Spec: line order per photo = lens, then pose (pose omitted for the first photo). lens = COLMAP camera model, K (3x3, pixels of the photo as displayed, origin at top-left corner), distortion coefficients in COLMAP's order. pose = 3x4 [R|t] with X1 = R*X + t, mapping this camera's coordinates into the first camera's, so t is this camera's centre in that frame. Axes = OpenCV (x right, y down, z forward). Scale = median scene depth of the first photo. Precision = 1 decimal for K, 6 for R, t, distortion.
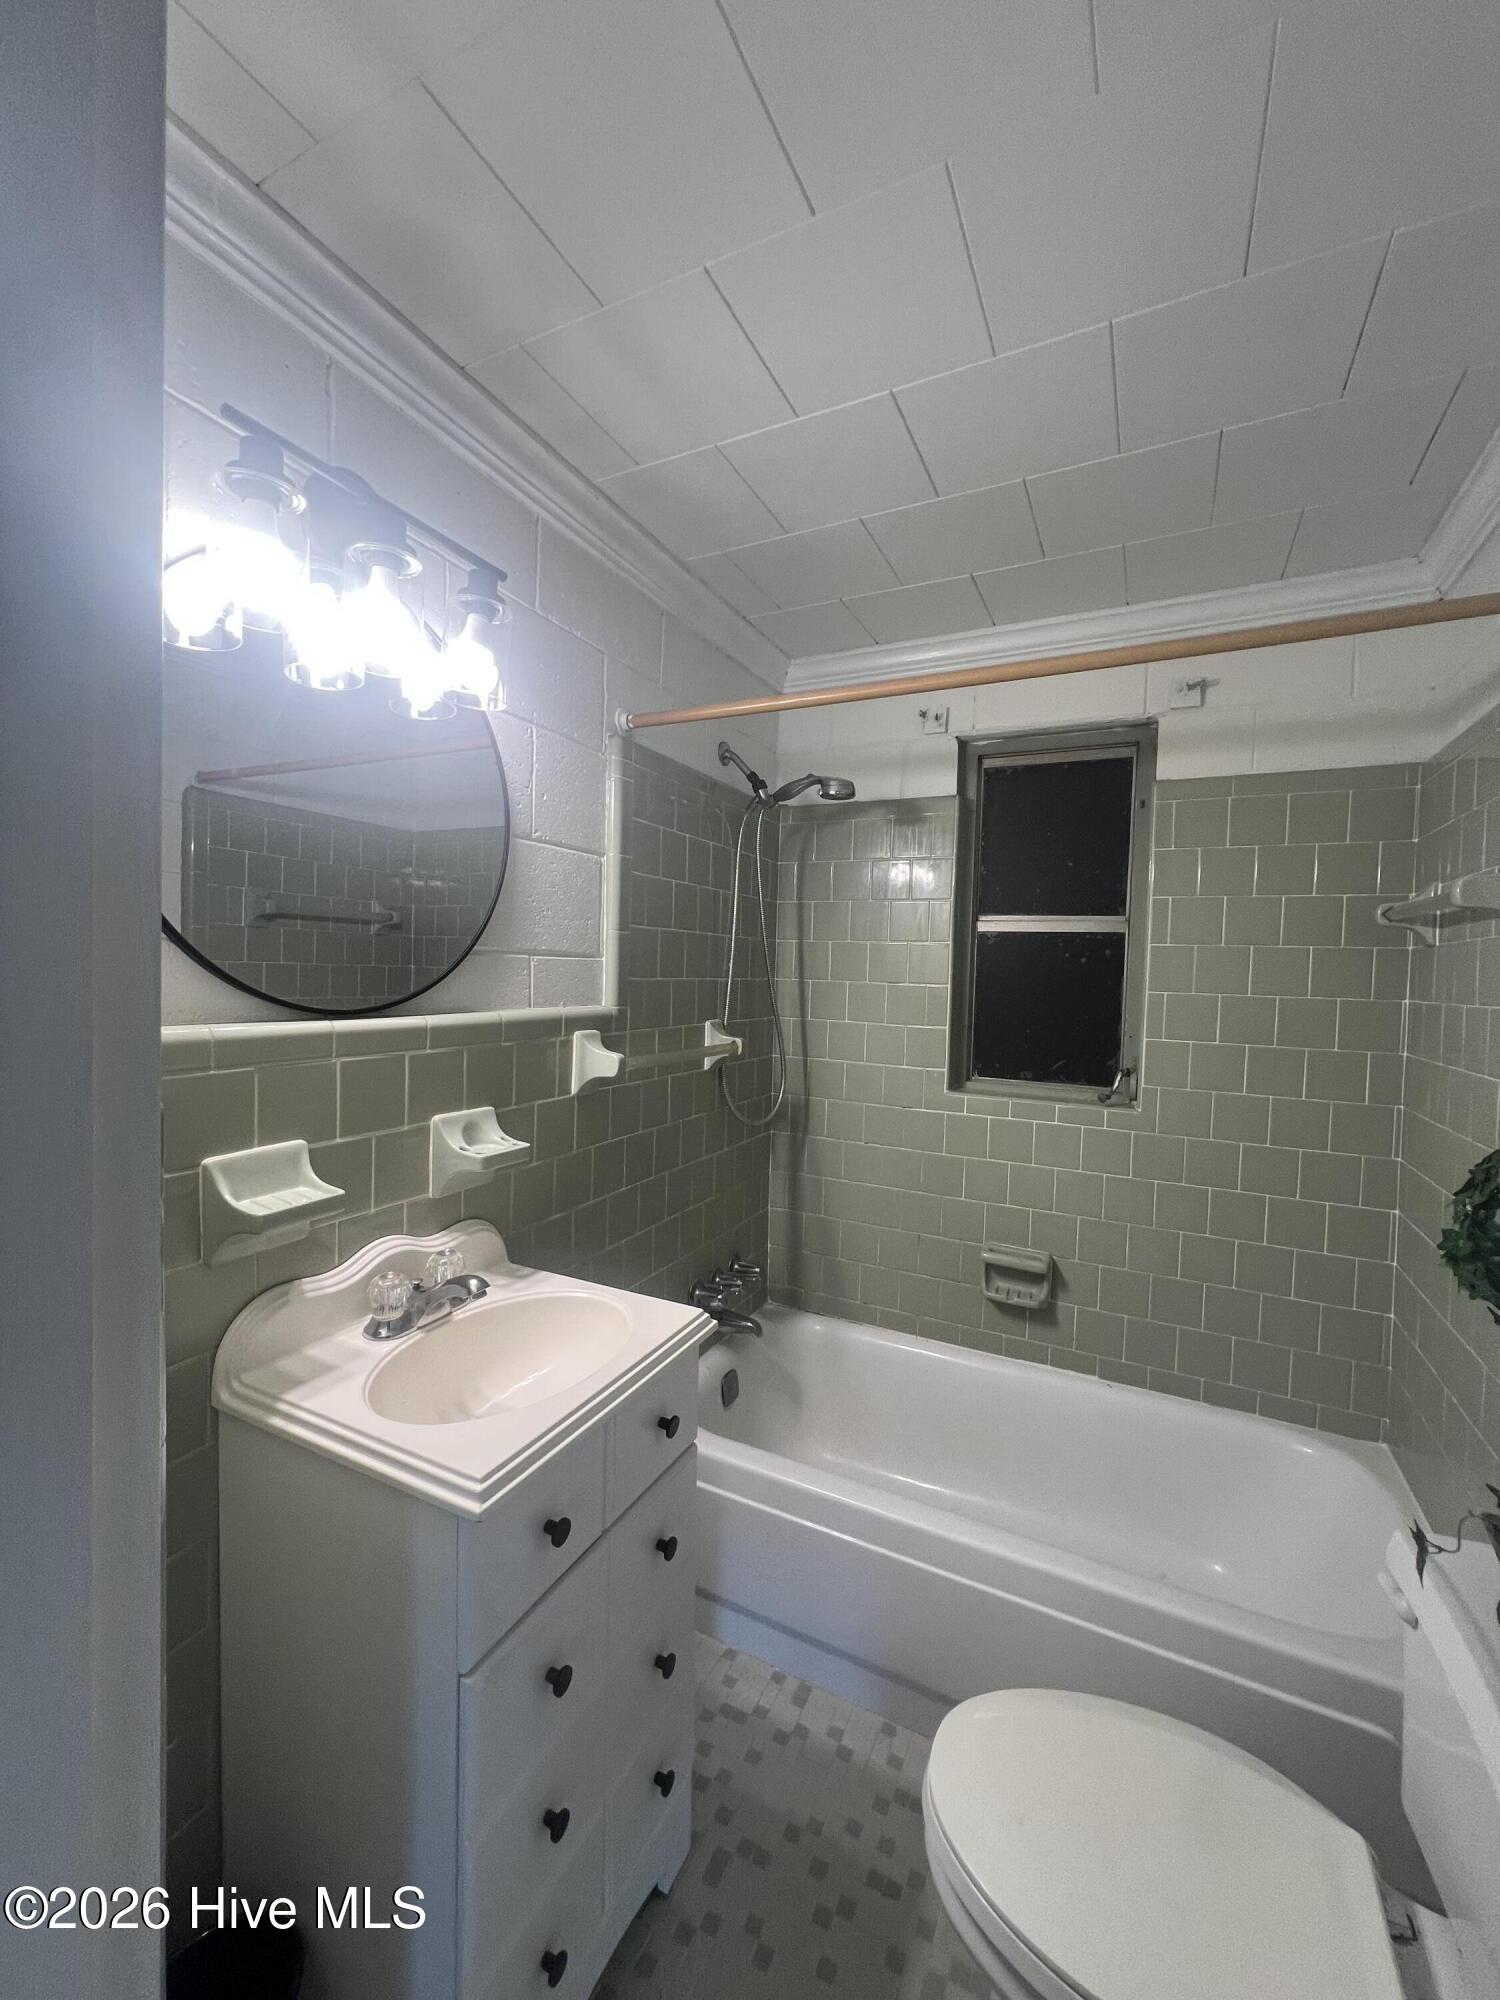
lens RADIAL K [[805.5, 0, 752.4], [0, 805.5, 996.7], [0, 0, 1]] dist [-0.002305, 0.001591]
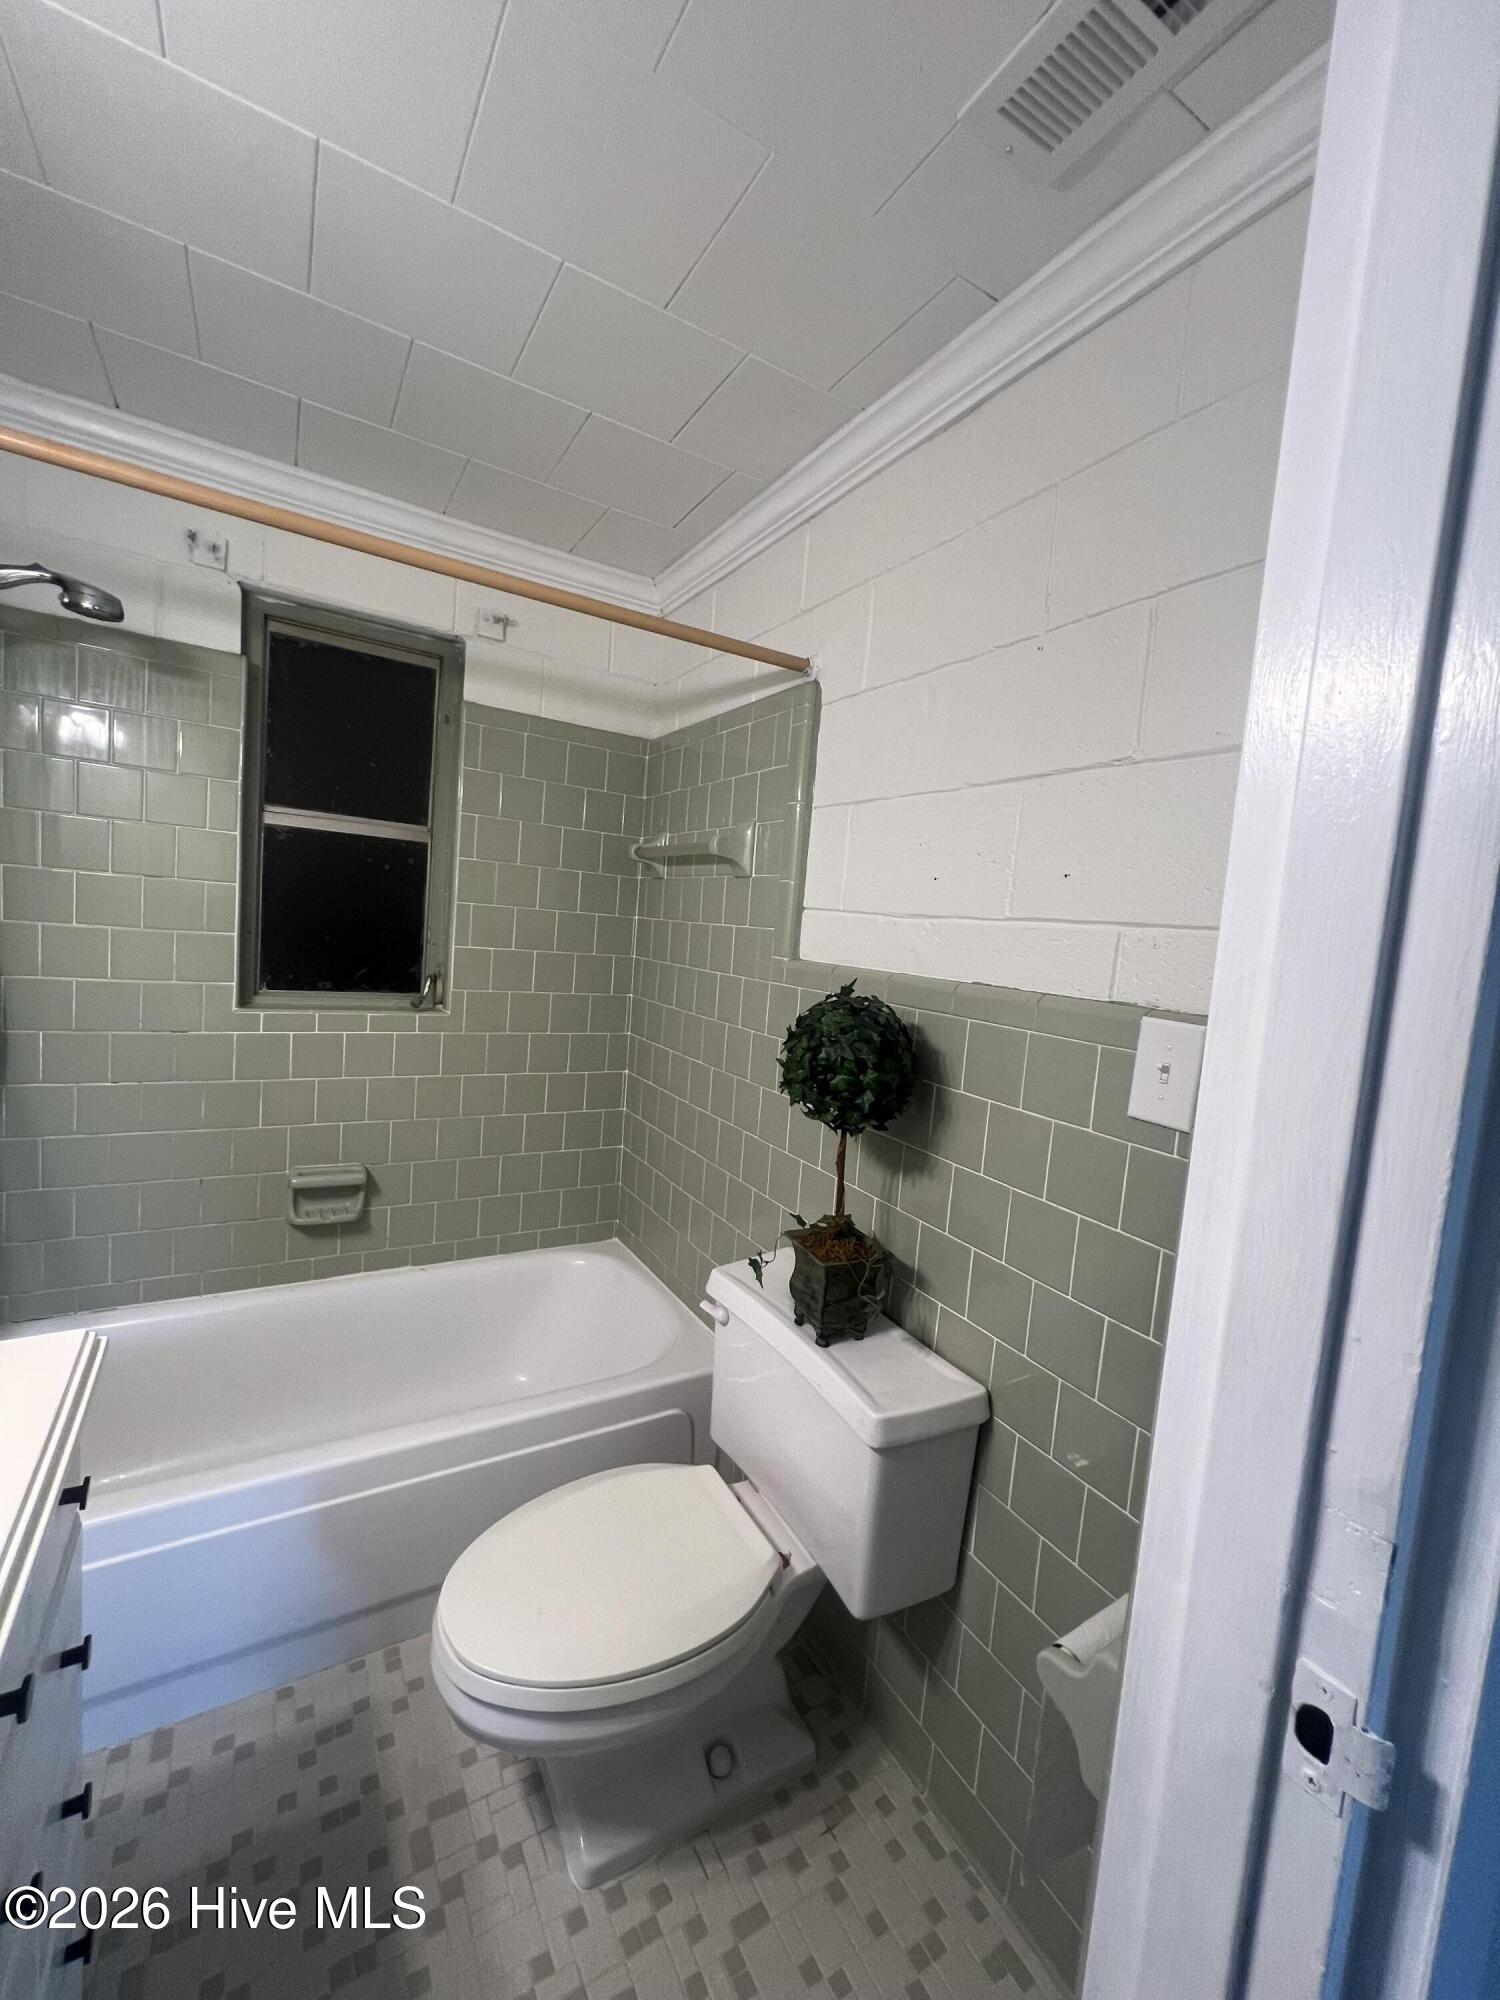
lens RADIAL K [[805.5, 0, 755.4], [0, 805.5, 995.9], [0, 0, 1]] dist [-0.002305, 0.001591]
pose [[0.536551, -0.059575, 0.841762, -0.197246], [-0.040411, 0.994547, 0.096146, -0.000917], [-0.842899, -0.085604, 0.531218, 0.084325]]
